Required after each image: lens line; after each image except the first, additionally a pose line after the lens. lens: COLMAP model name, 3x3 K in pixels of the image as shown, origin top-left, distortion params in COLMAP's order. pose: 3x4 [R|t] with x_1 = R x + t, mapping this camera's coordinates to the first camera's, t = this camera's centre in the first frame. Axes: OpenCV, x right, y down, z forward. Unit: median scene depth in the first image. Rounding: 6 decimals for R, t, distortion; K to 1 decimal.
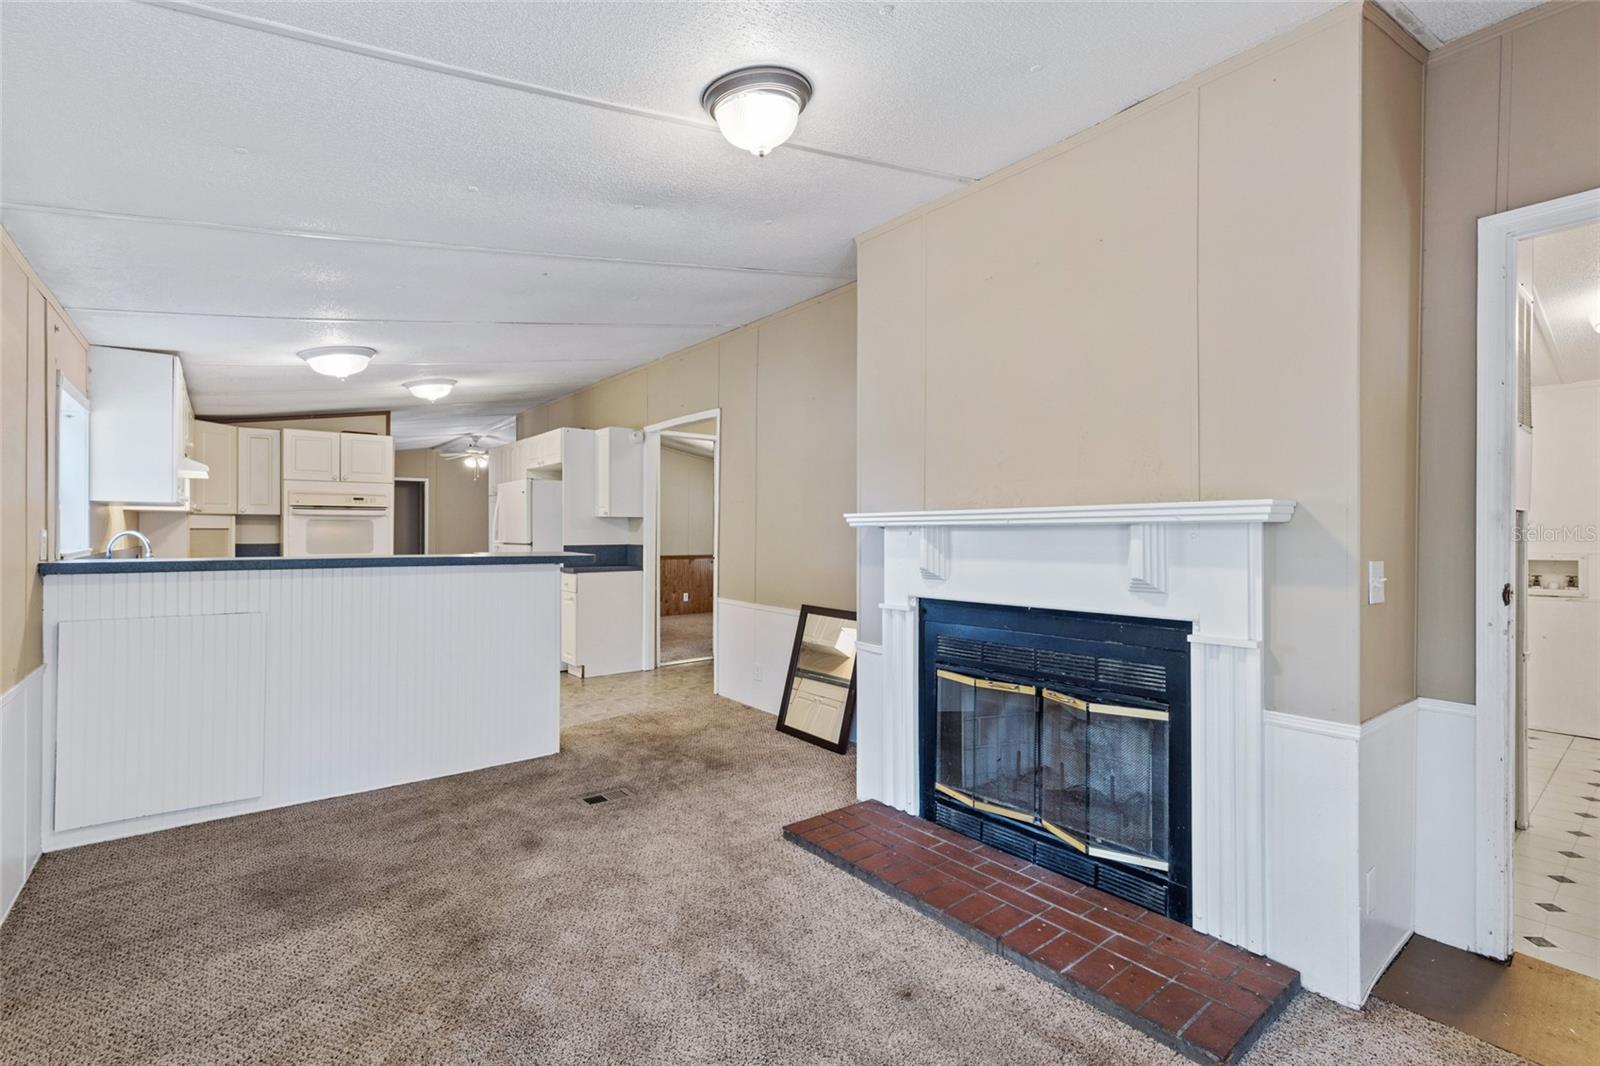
lens RADIAL K [[732.6, 0, 800.0], [0, 732.6, 533.0], [0, 0, 1]] dist [0.001538, -0.000183]
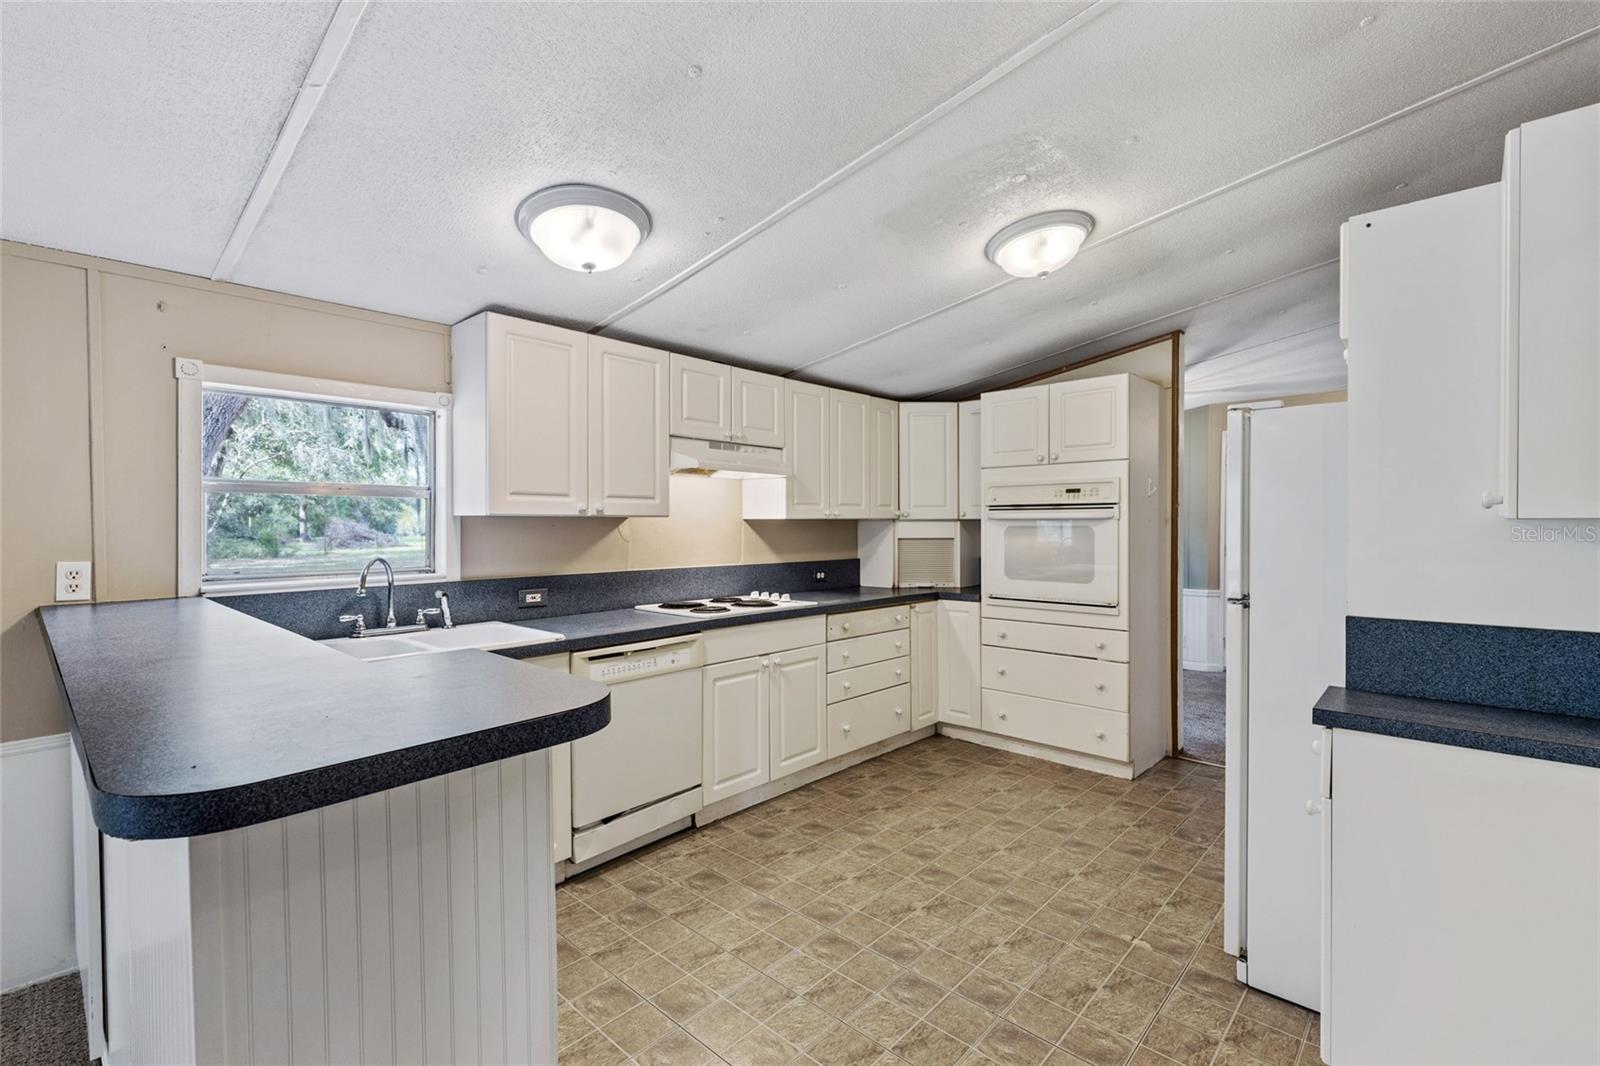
lens RADIAL K [[713.8, 0, 781.1], [0, 713.8, 533.8], [0, 0, 1]] dist [0.001297, 0.000044]
pose [[0.142048, 0.010684, -0.989802, -0.068852], [-0.002099, 0.999943, 0.010493, -0.017828], [0.989858, 0.000587, 0.142063, 0.706076]]
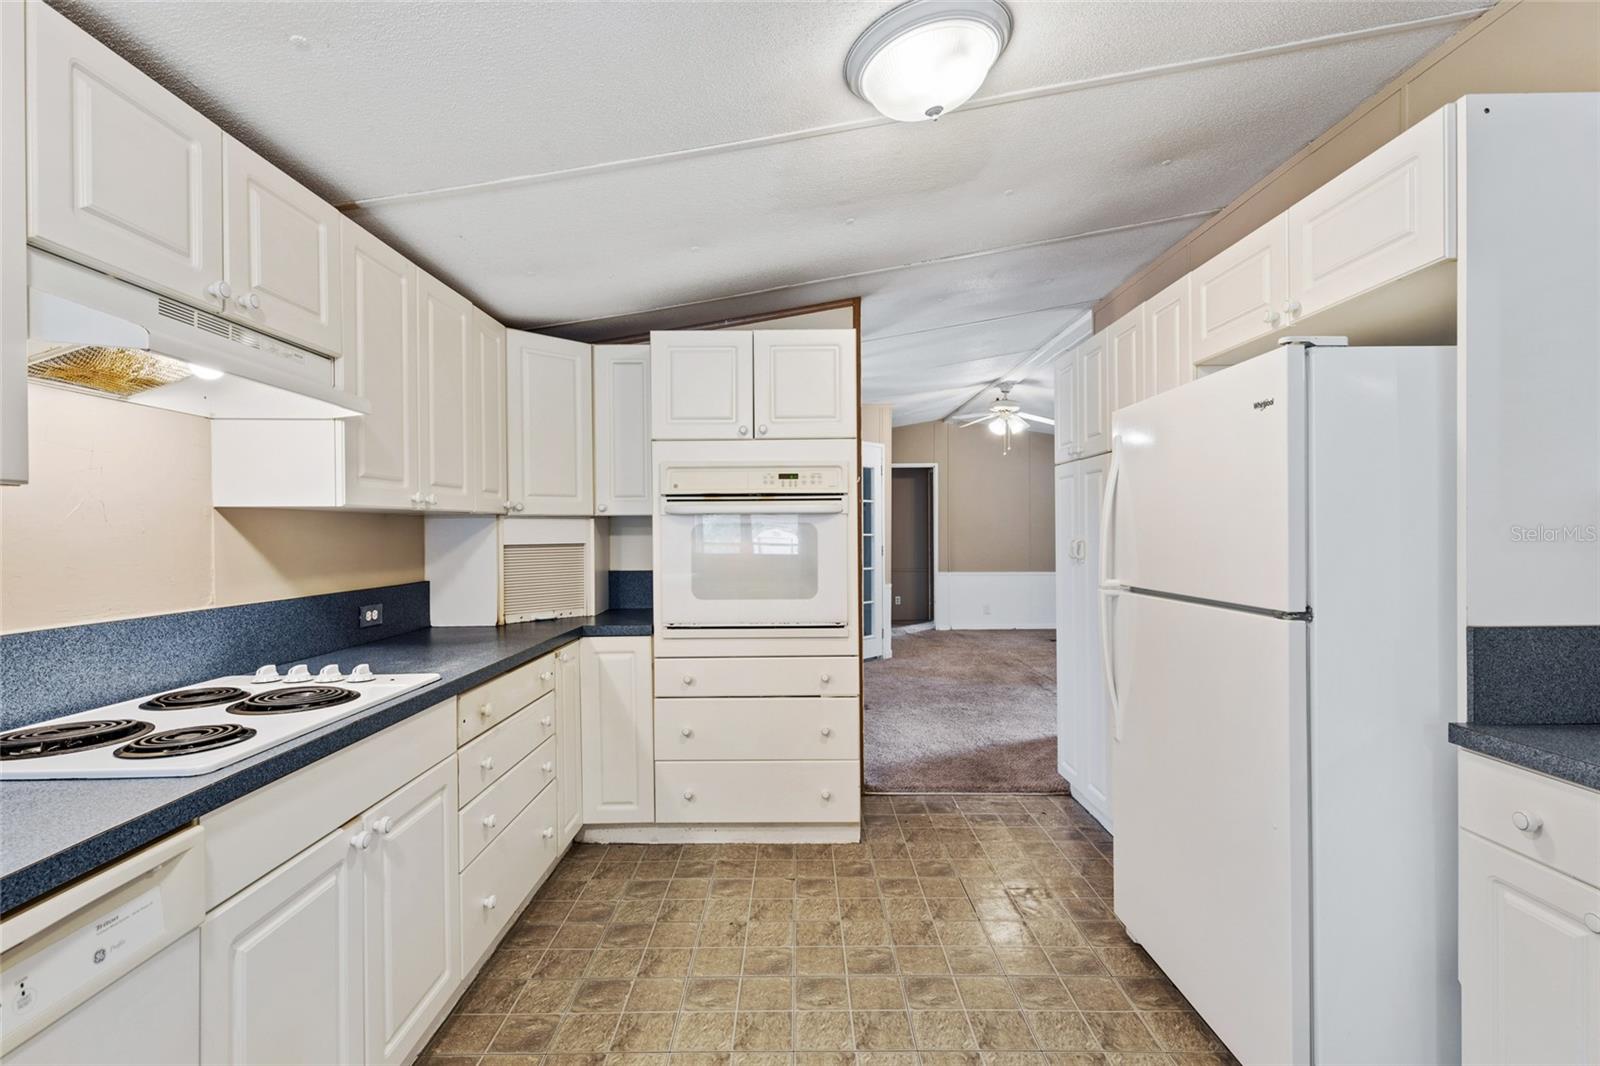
lens RADIAL K [[732.6, 0, 800.0], [0, 732.6, 533.0], [0, 0, 1]] dist [0.001538, -0.000183]
pose [[0.791868, -0.005576, -0.610667, -0.336825], [0.005438, 0.999983, -0.002080, -0.011581], [0.610668, -0.001674, 0.791885, 0.673250]]
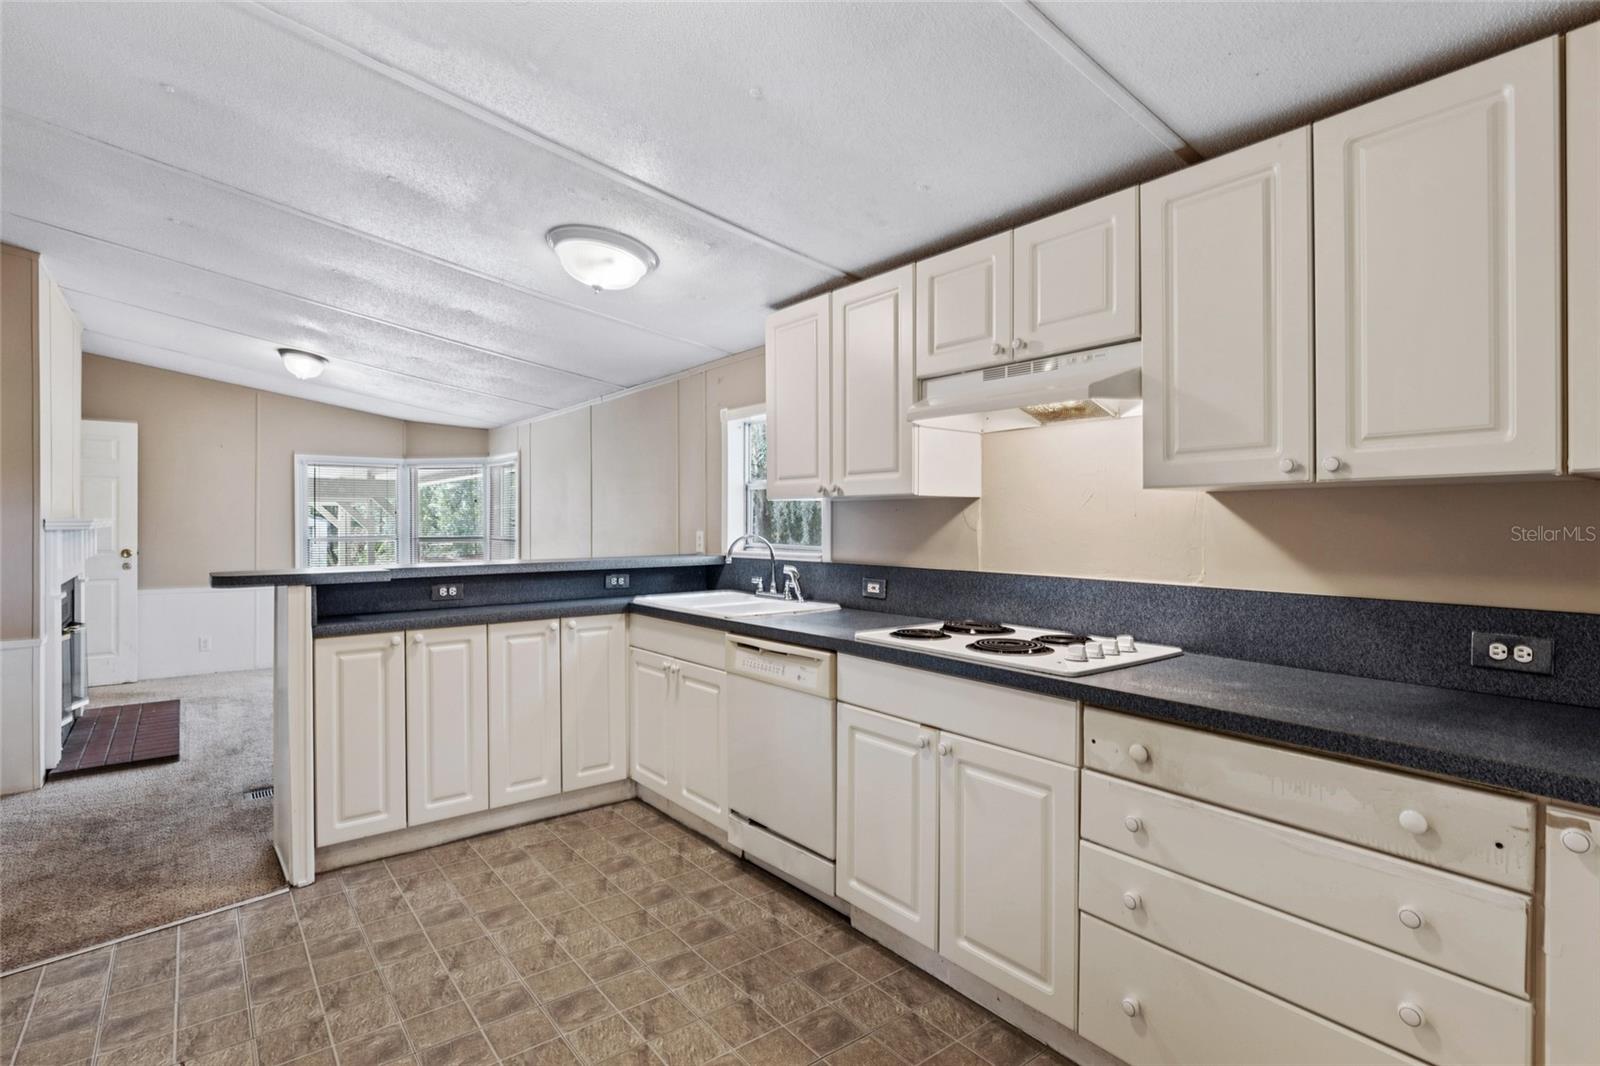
lens RADIAL K [[780.7, 0, 781.5], [0, 780.7, 529.2], [0, 0, 1]] dist [0.031673, -0.033076]
pose [[-0.999858, 0.001000, 0.016844, -0.528219], [0.001293, 0.999848, 0.017399, -0.014046], [-0.016824, 0.017419, -0.999707, 1.101237]]
